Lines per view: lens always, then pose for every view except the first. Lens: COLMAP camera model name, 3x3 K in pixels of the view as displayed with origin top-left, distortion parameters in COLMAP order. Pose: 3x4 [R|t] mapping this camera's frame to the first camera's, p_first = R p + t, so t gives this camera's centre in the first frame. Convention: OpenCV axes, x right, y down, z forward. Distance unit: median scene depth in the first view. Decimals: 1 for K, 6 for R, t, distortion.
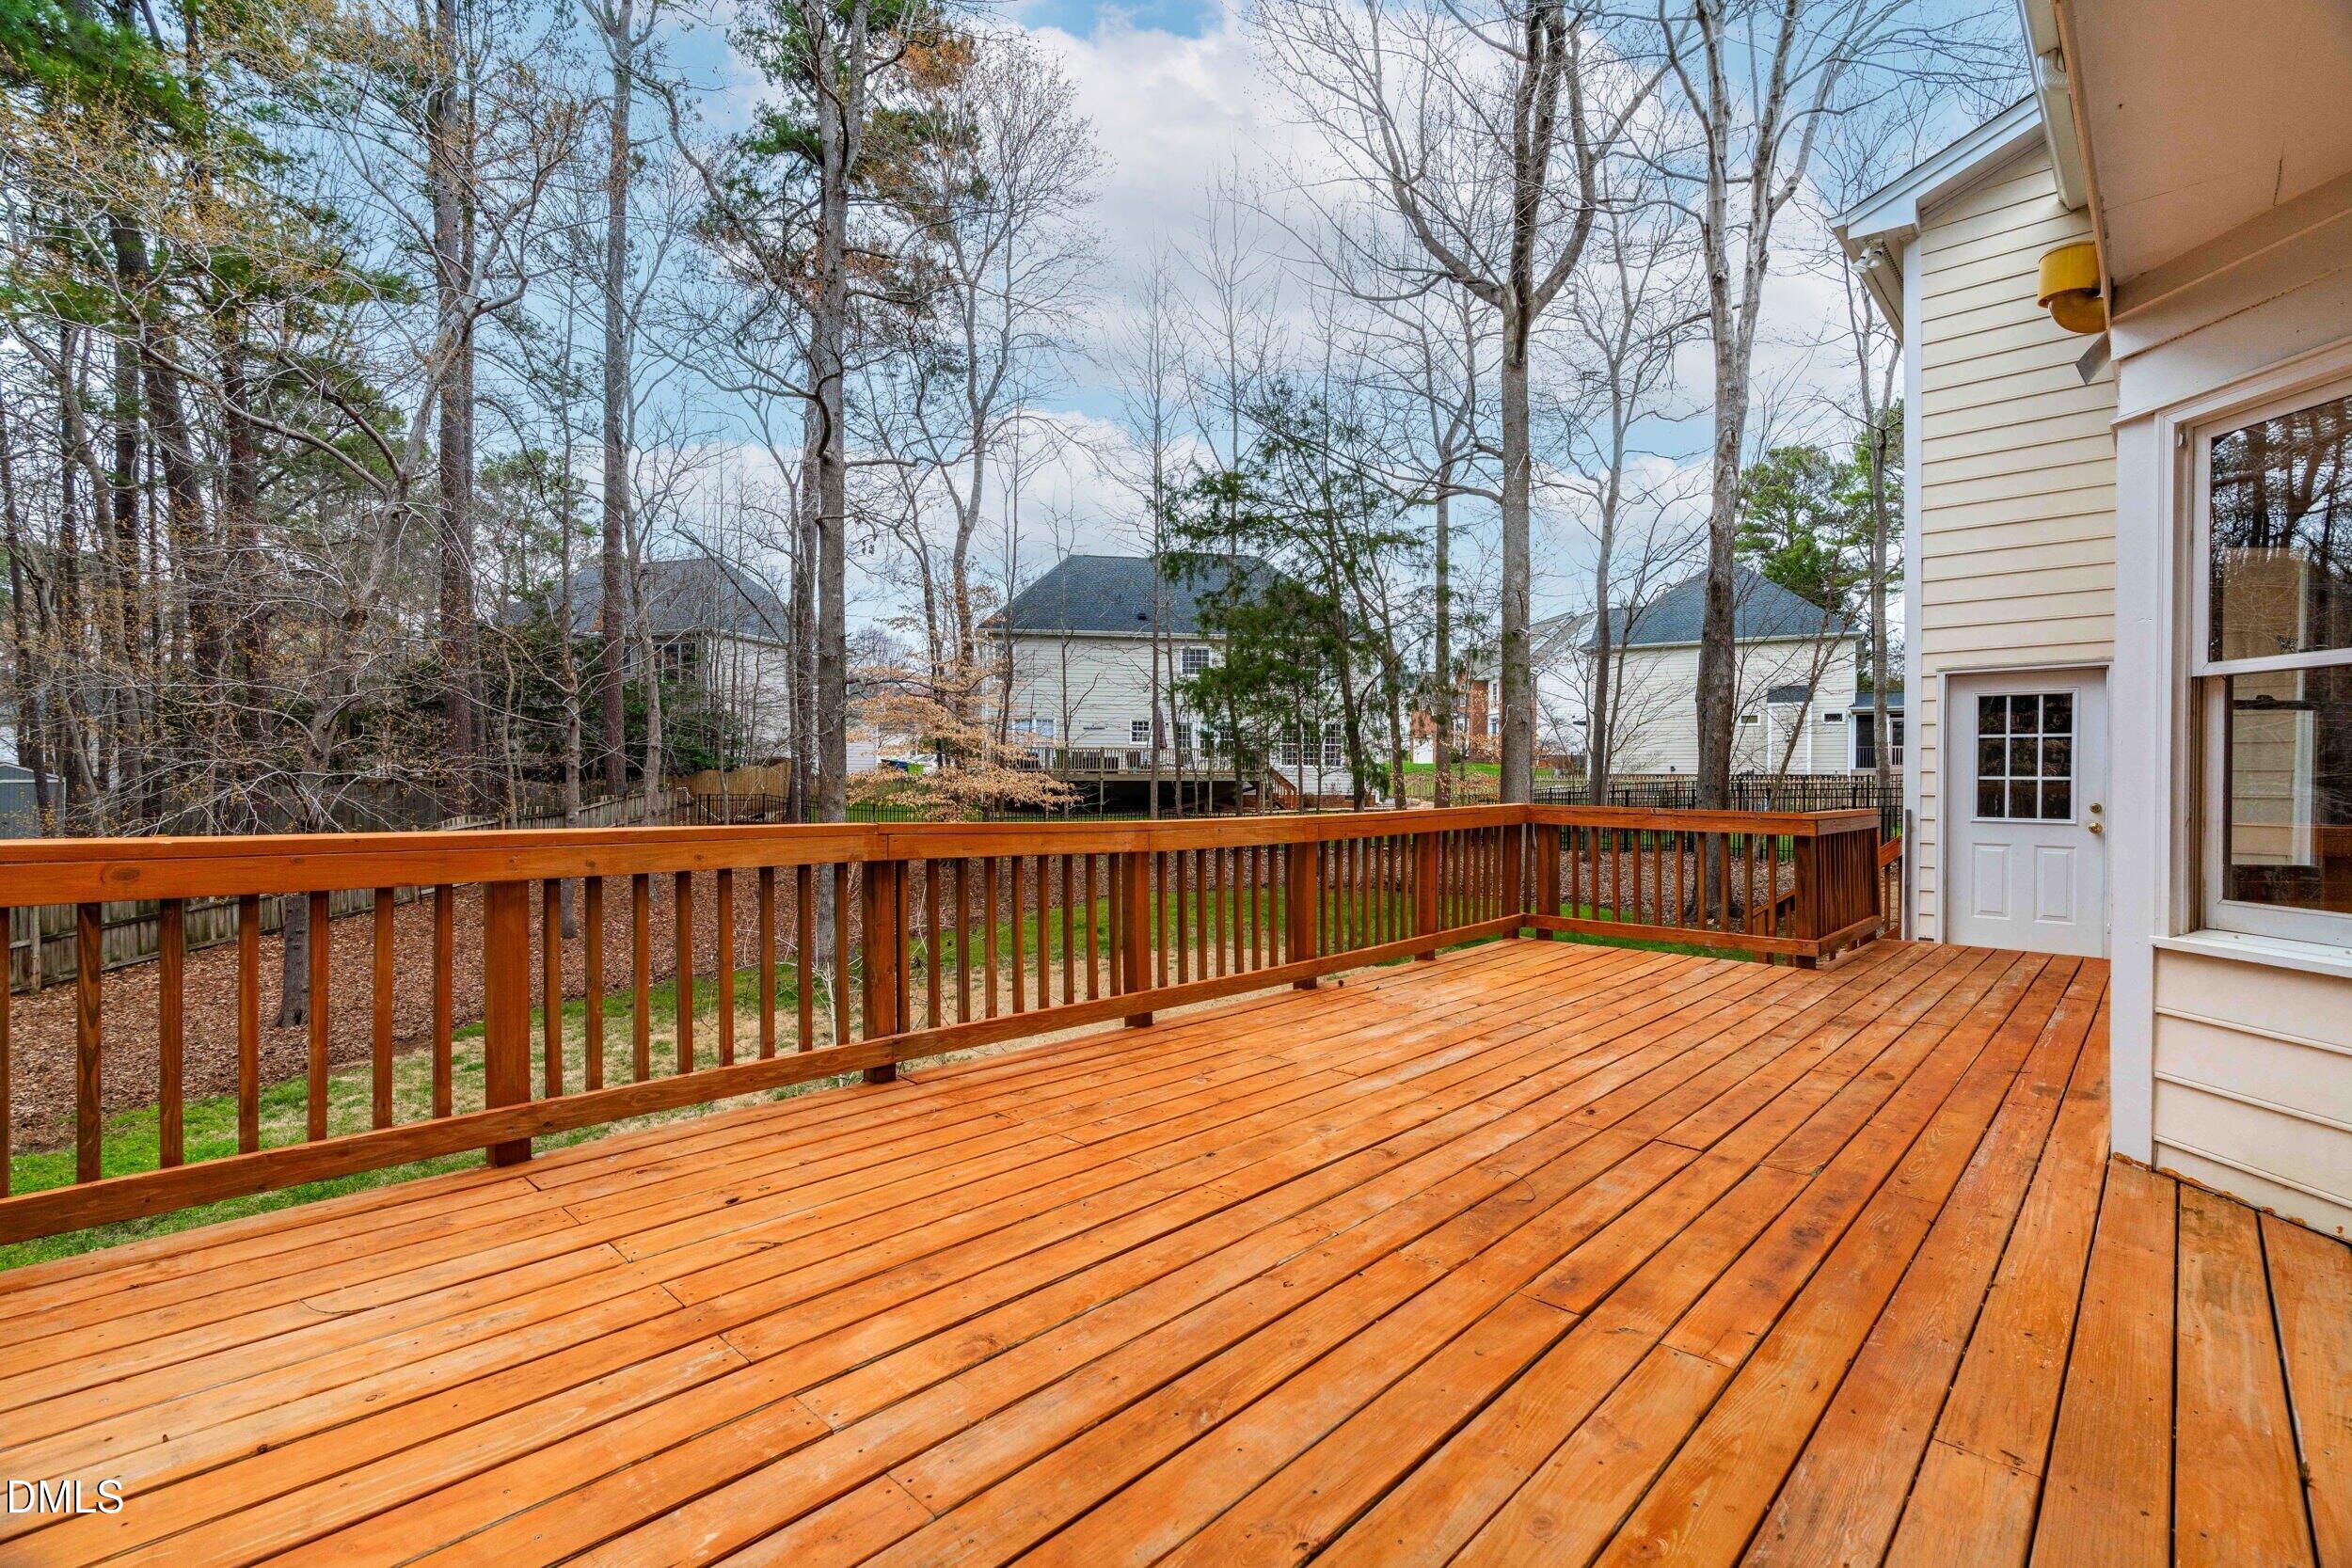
lens RADIAL K [[1094.9, 0, 1176.0], [0, 1094.9, 784.0], [0, 0, 1]] dist [-0.011246, 0.004598]
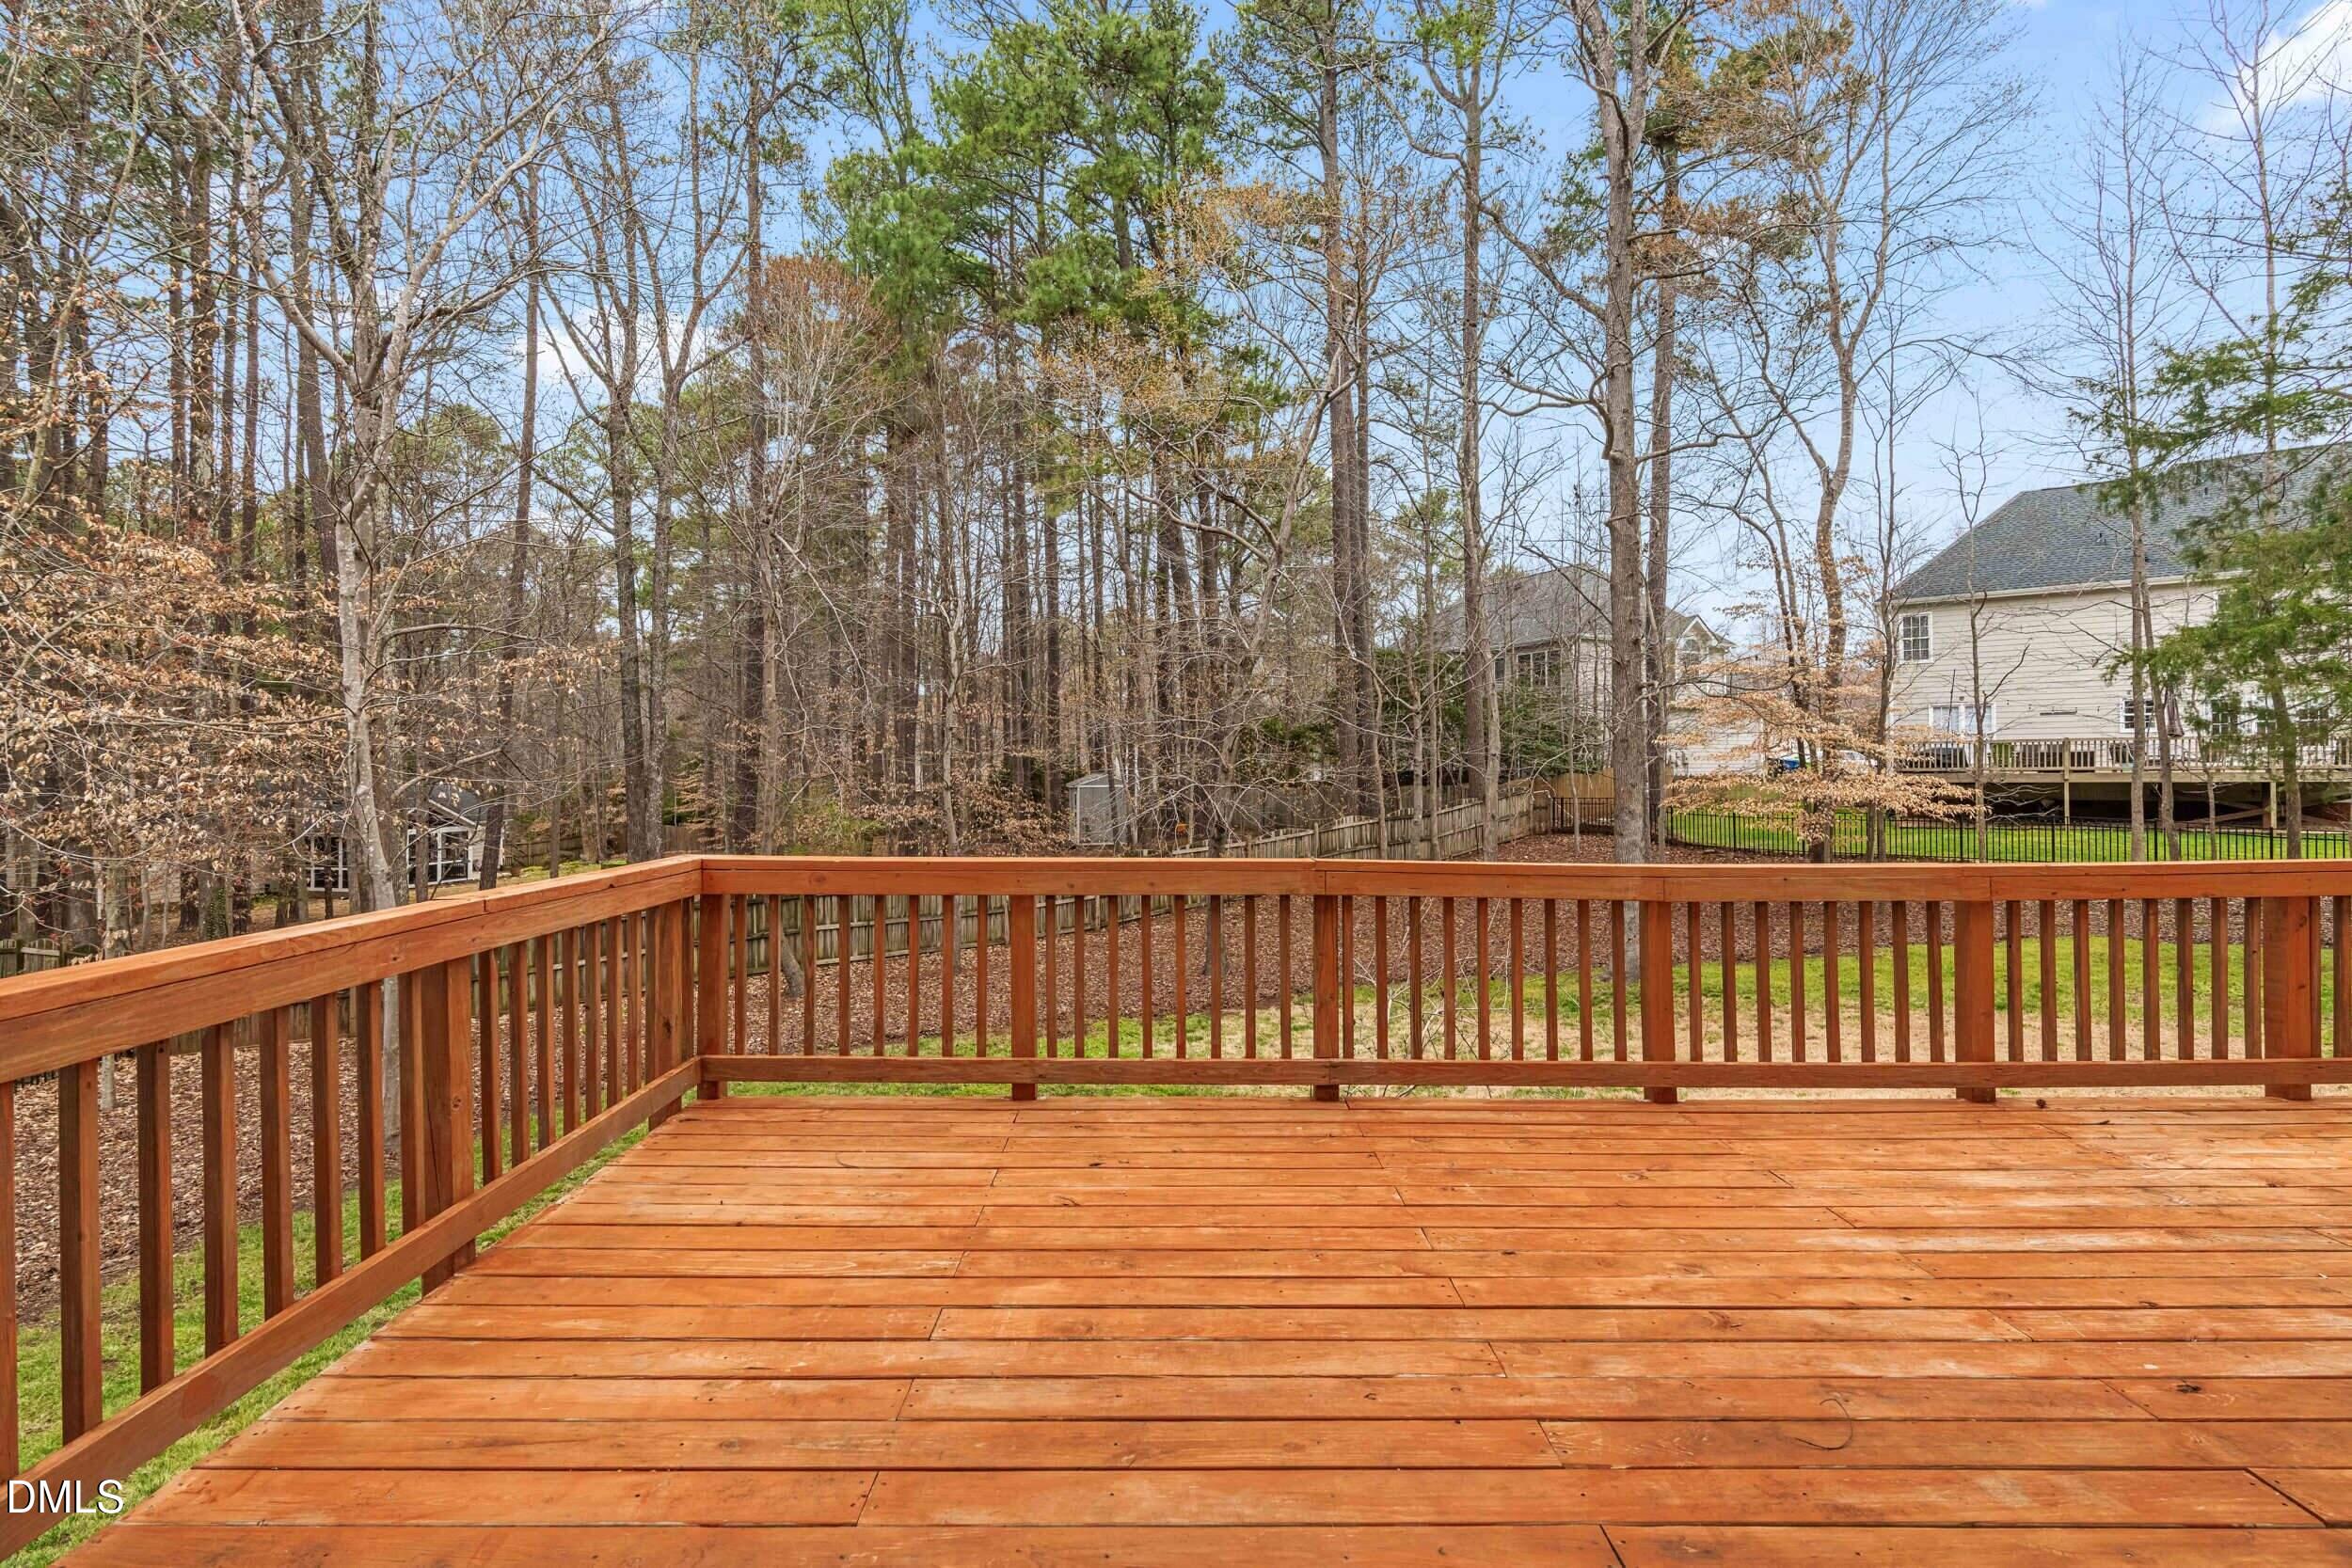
lens RADIAL K [[1094.9, 0, 1176.0], [0, 1094.9, 784.0], [0, 0, 1]] dist [-0.011246, 0.004598]
pose [[0.675253, 0.000972, -0.737585, 0.379234], [0.005434, 0.999965, 0.006292, -0.044830], [0.737566, -0.008256, 0.675225, 0.131977]]
